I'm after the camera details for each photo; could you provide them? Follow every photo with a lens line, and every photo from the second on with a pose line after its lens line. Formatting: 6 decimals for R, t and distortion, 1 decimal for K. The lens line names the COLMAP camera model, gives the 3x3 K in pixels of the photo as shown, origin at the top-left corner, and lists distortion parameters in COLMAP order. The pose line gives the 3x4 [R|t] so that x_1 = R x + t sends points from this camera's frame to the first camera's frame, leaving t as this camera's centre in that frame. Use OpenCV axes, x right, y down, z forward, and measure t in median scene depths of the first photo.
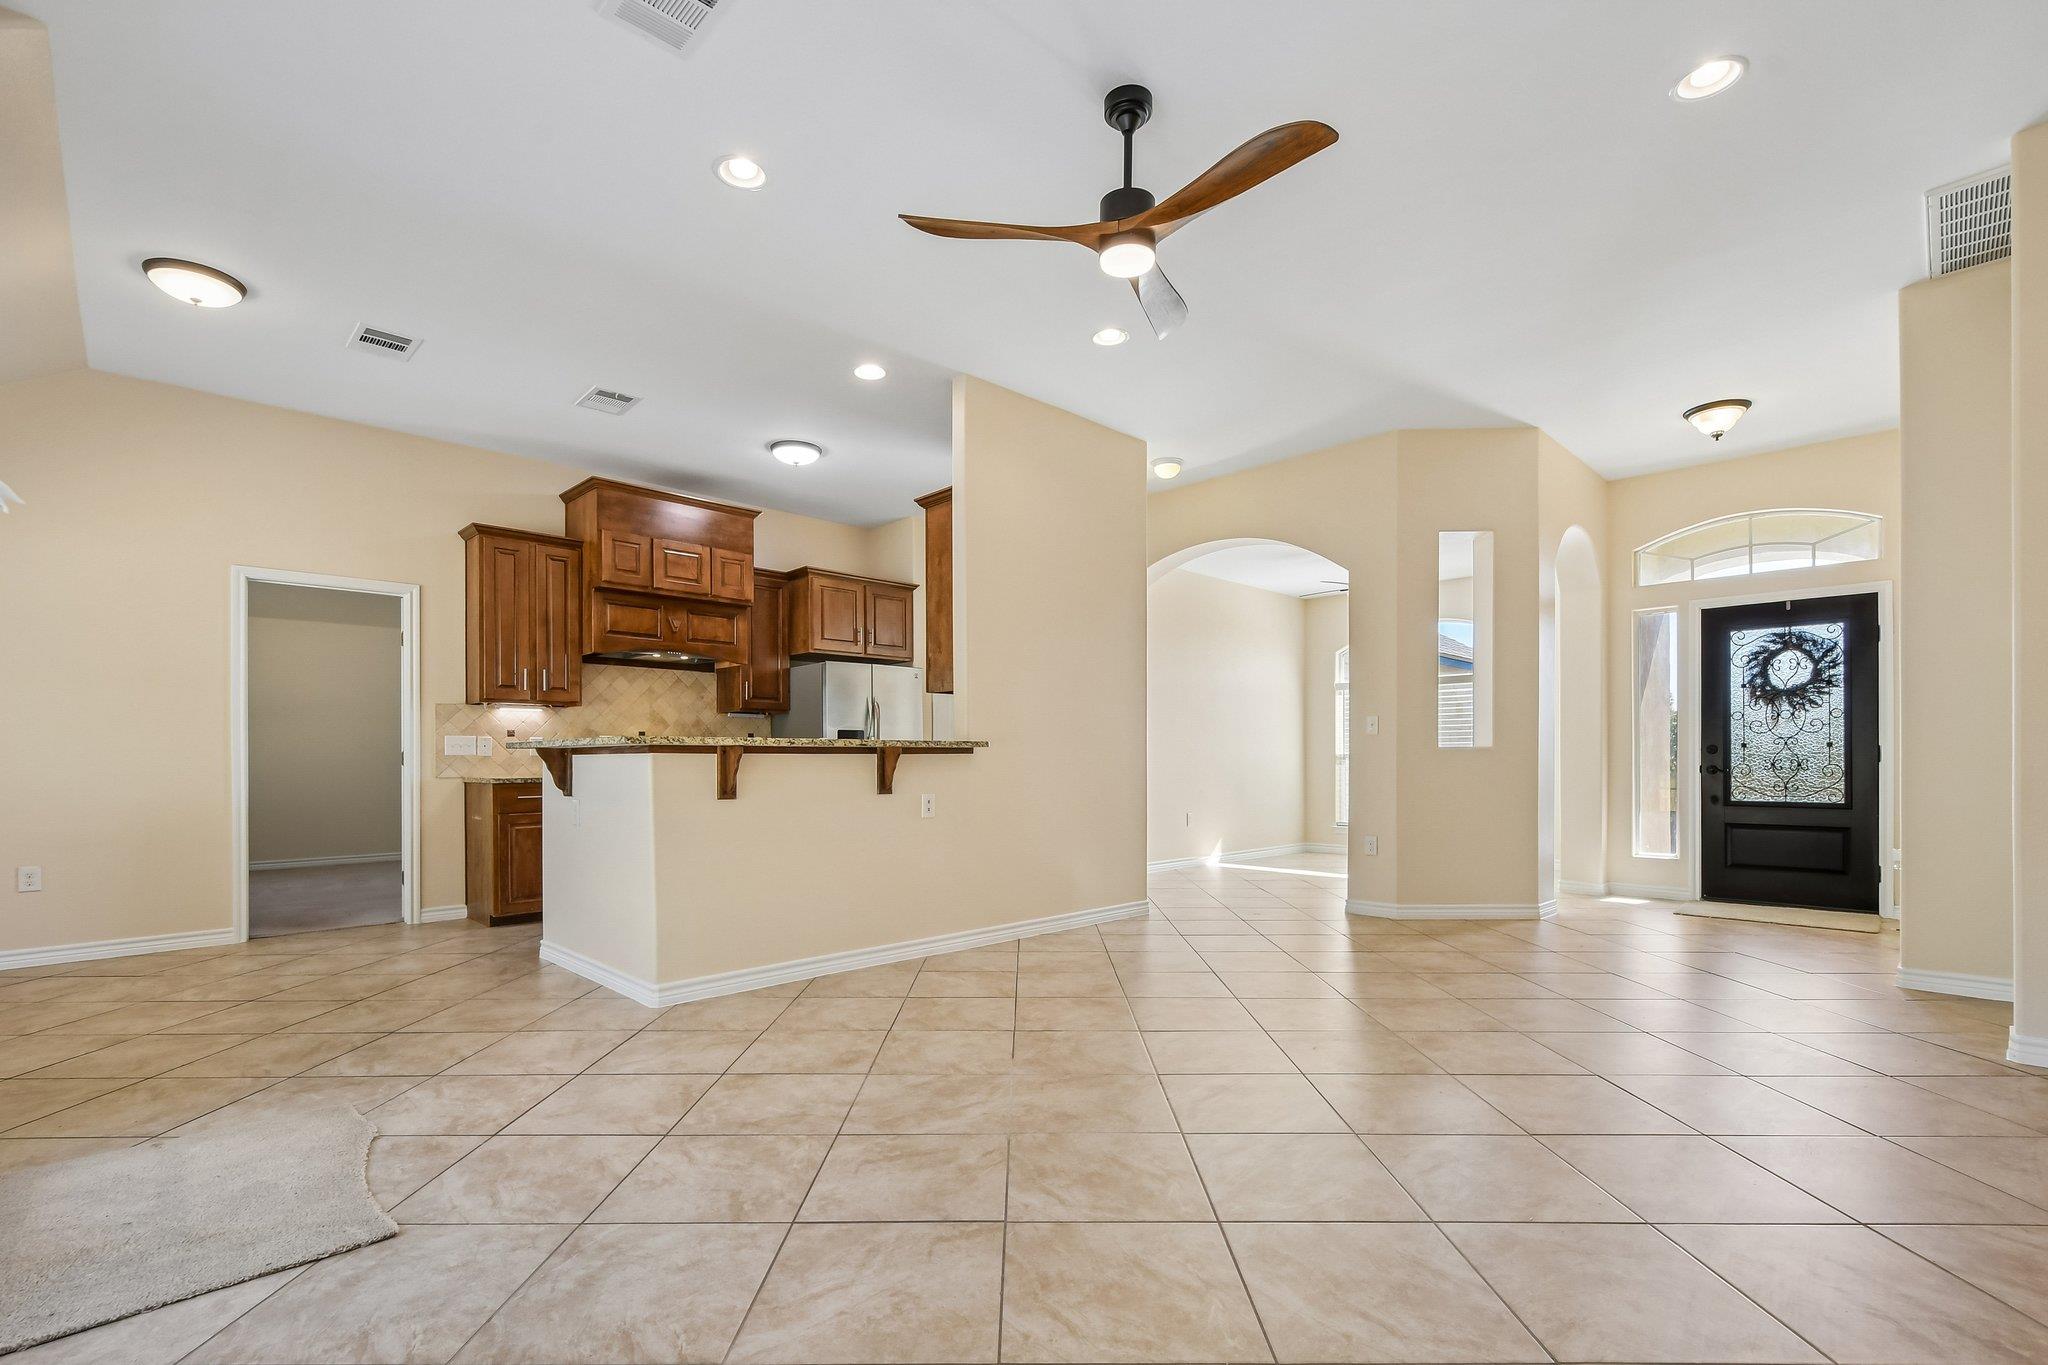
lens RADIAL K [[912.0, 0, 1019.2], [0, 912.0, 764.2], [0, 0, 1]] dist [-0.001719, 0.000201]
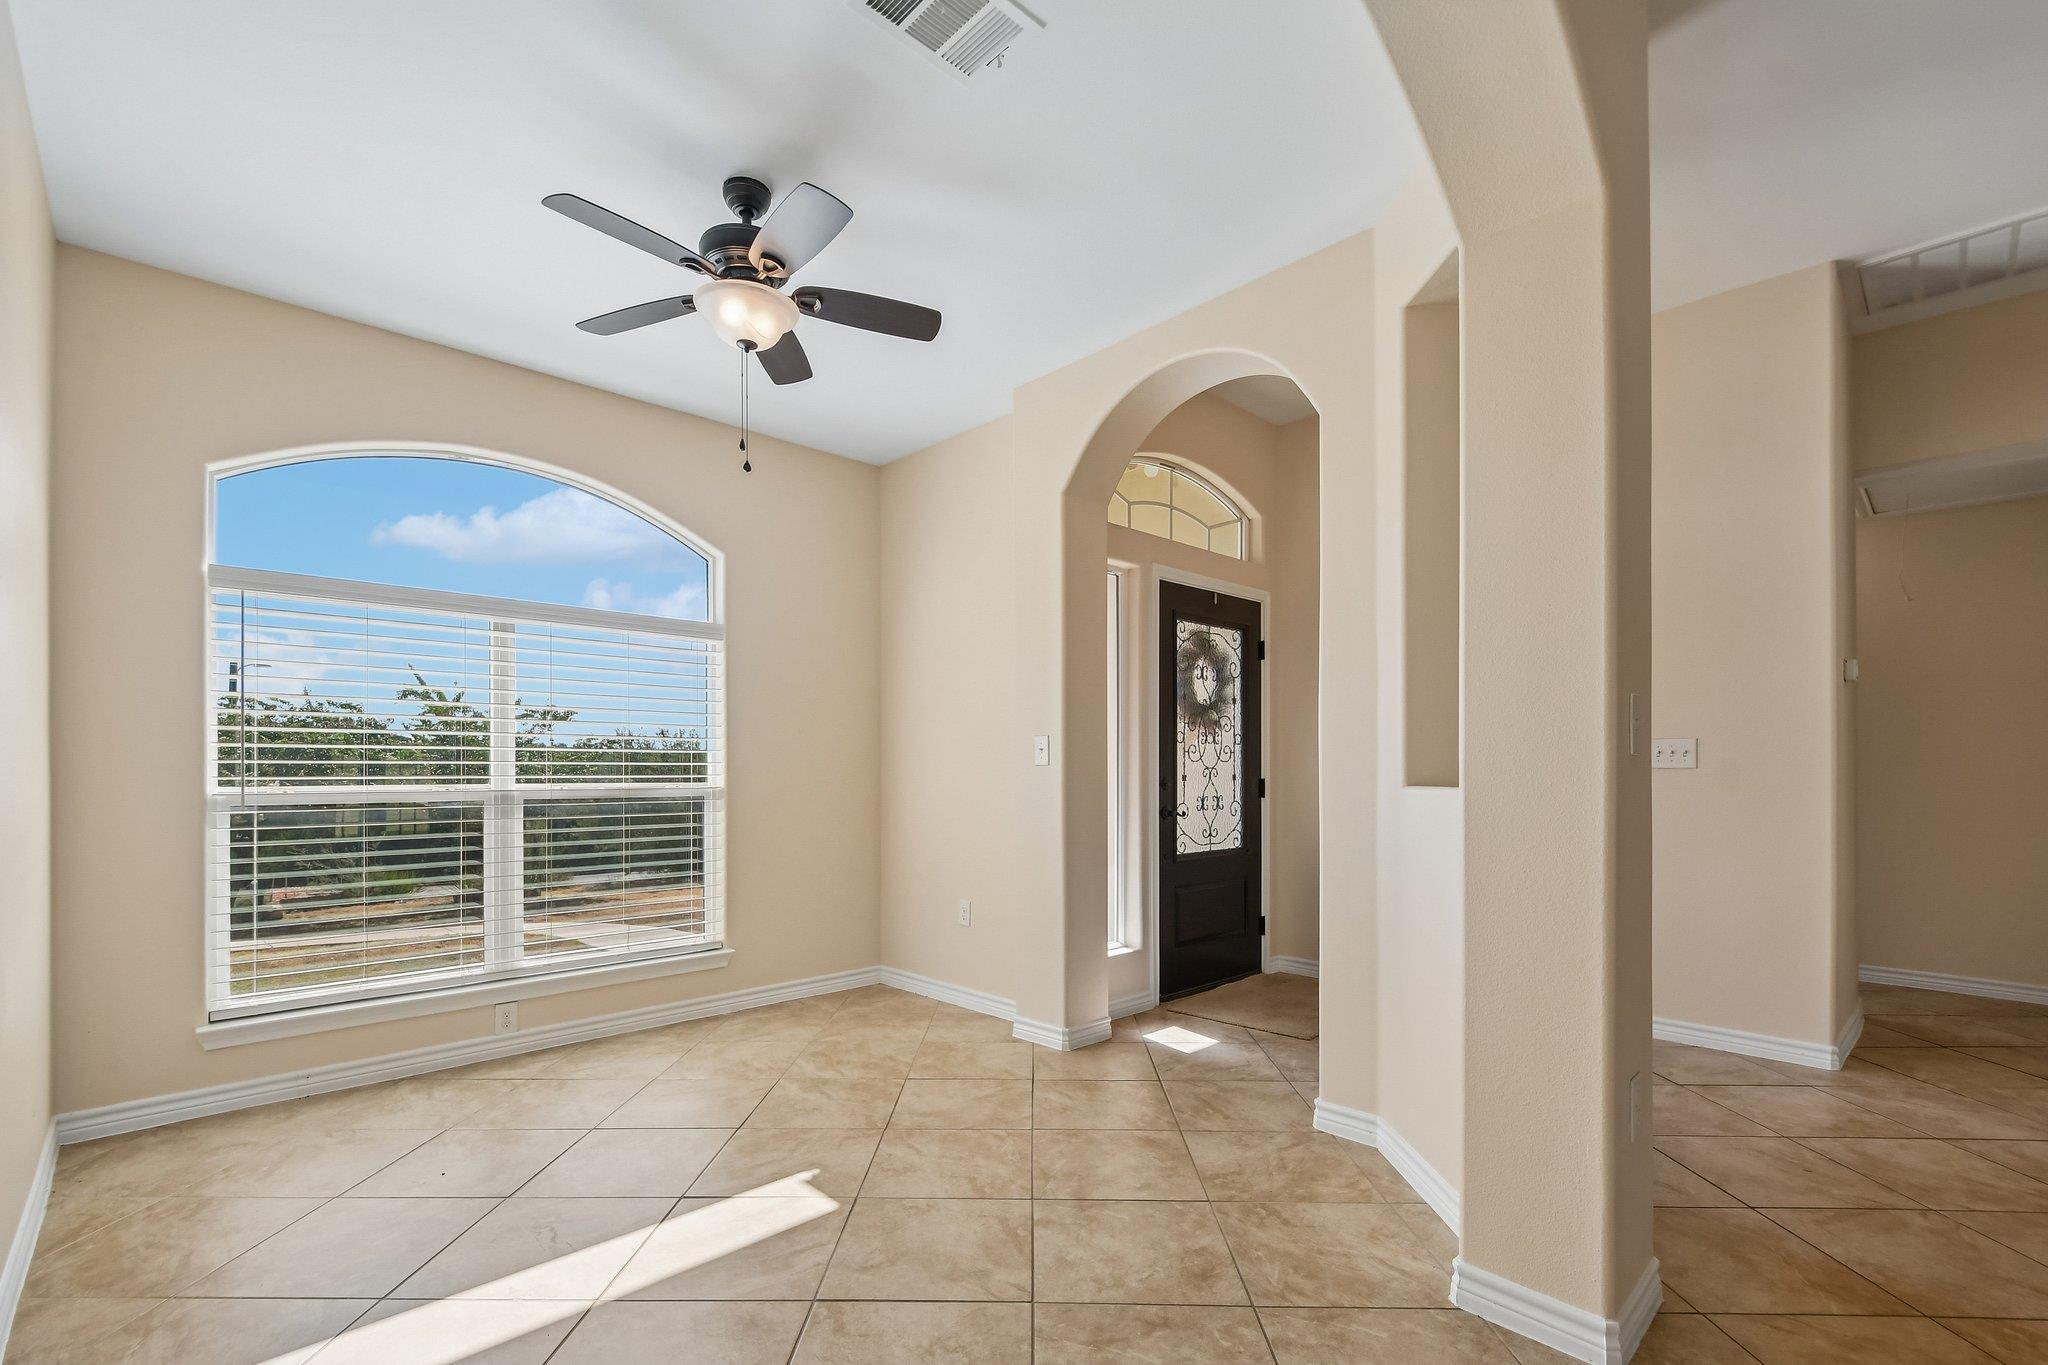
lens RADIAL K [[896.9, 0, 1022.8], [0, 896.9, 761.3], [0, 0, 1]] dist [-0.001637, -0.000213]
pose [[0.001238, 0.014579, 0.999893, 0.078178], [0.004156, 0.999885, -0.014584, -0.024865], [-0.999991, 0.004174, 0.001177, 1.172254]]
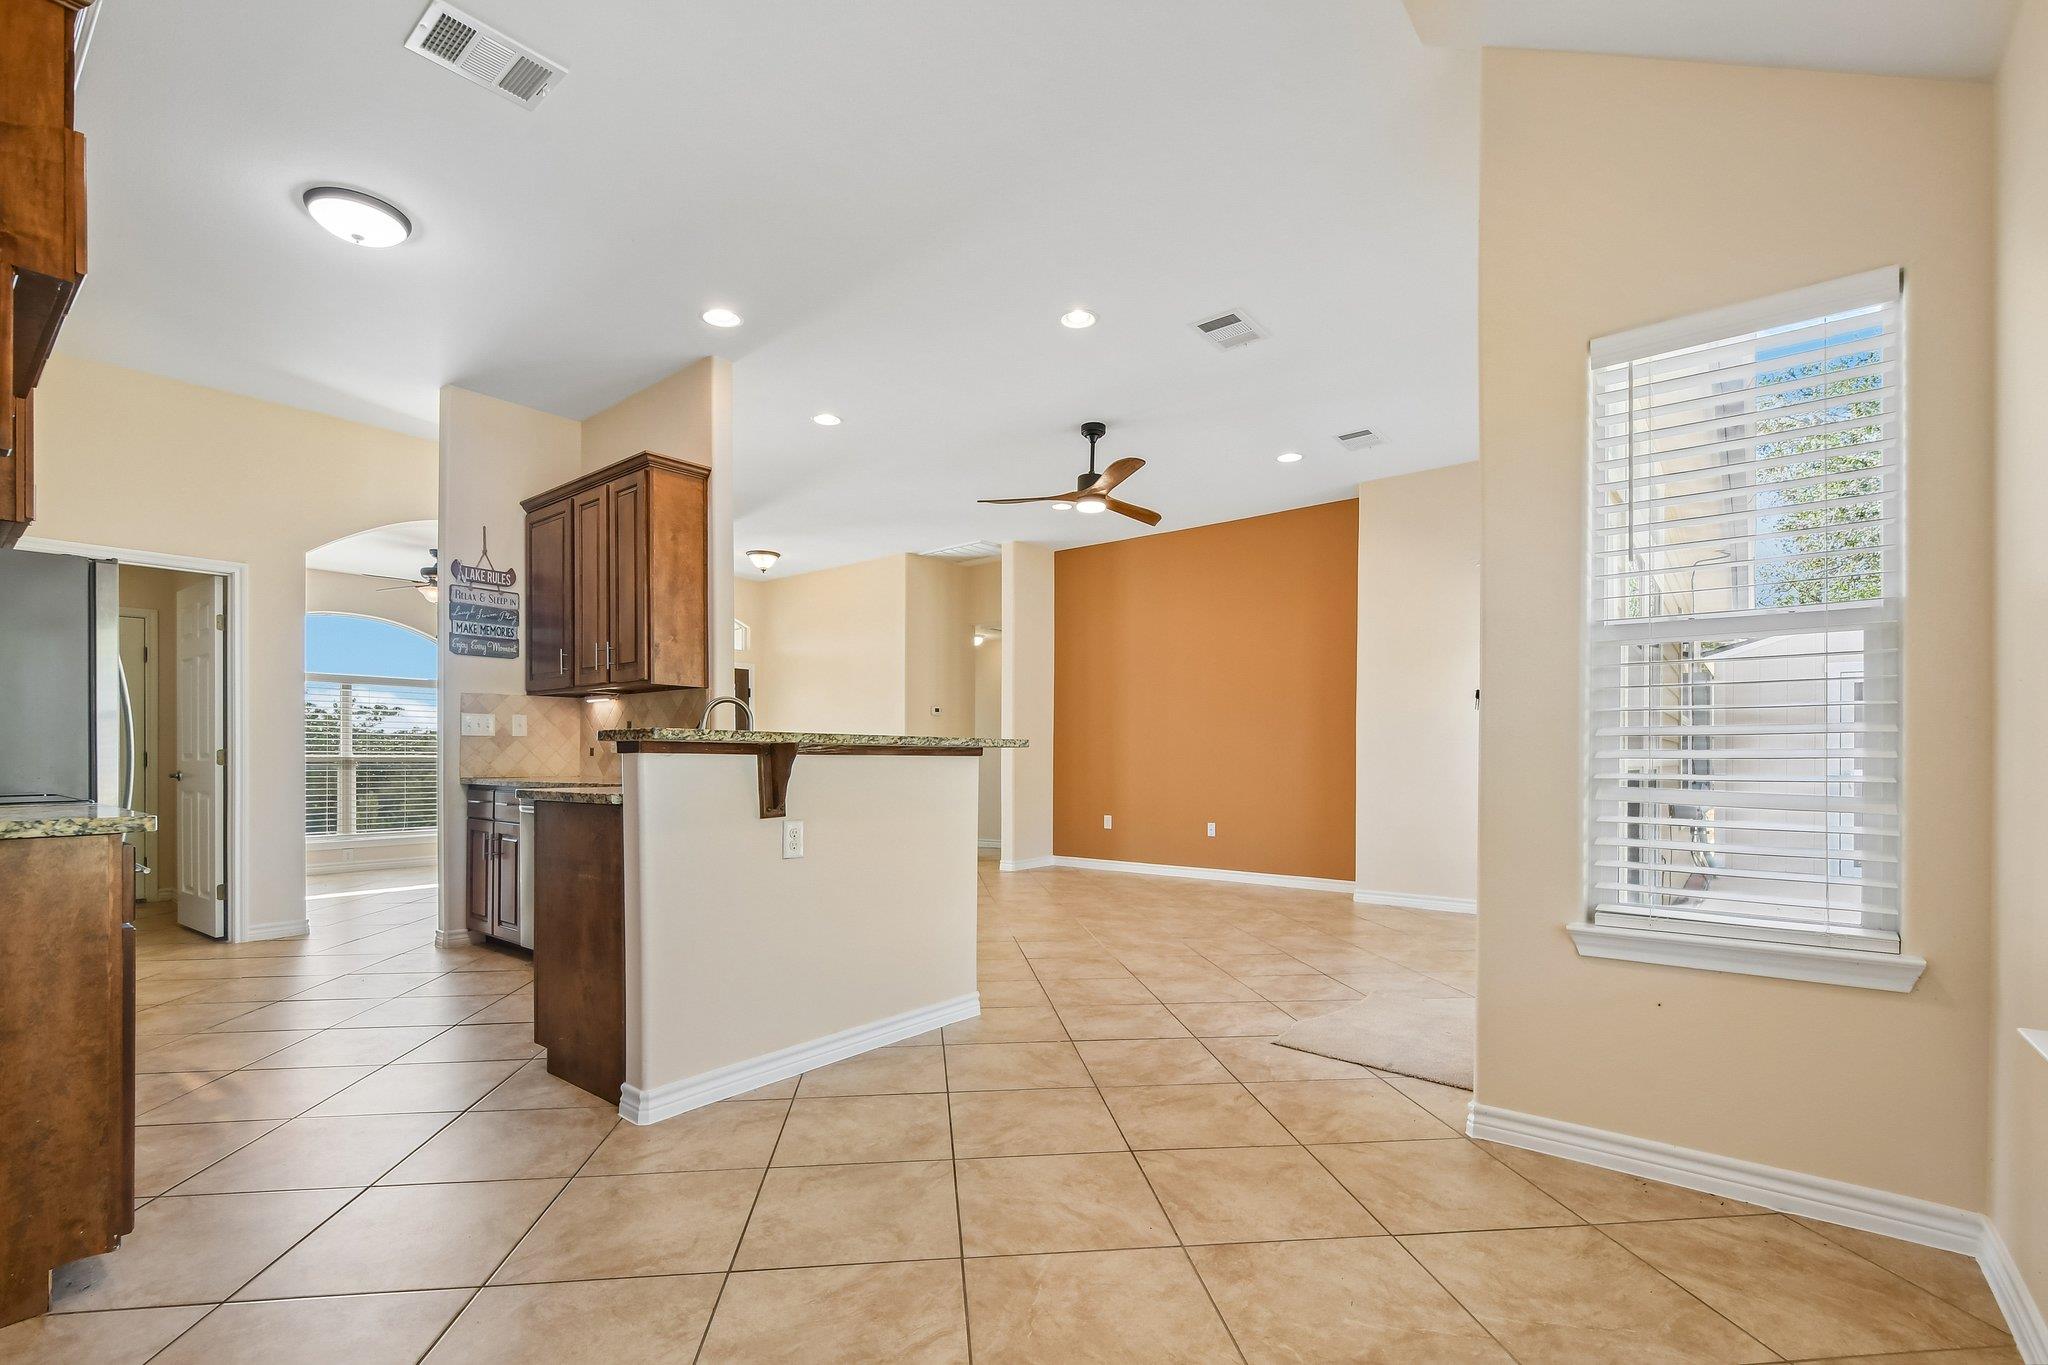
lens RADIAL K [[912.0, 0, 1019.2], [0, 912.0, 764.2], [0, 0, 1]] dist [-0.001719, 0.000201]
pose [[-0.118864, -0.001107, 0.992910, -0.847740], [0.004153, 0.999990, 0.001612, -0.002699], [-0.992902, 0.004315, -0.118858, 0.654366]]
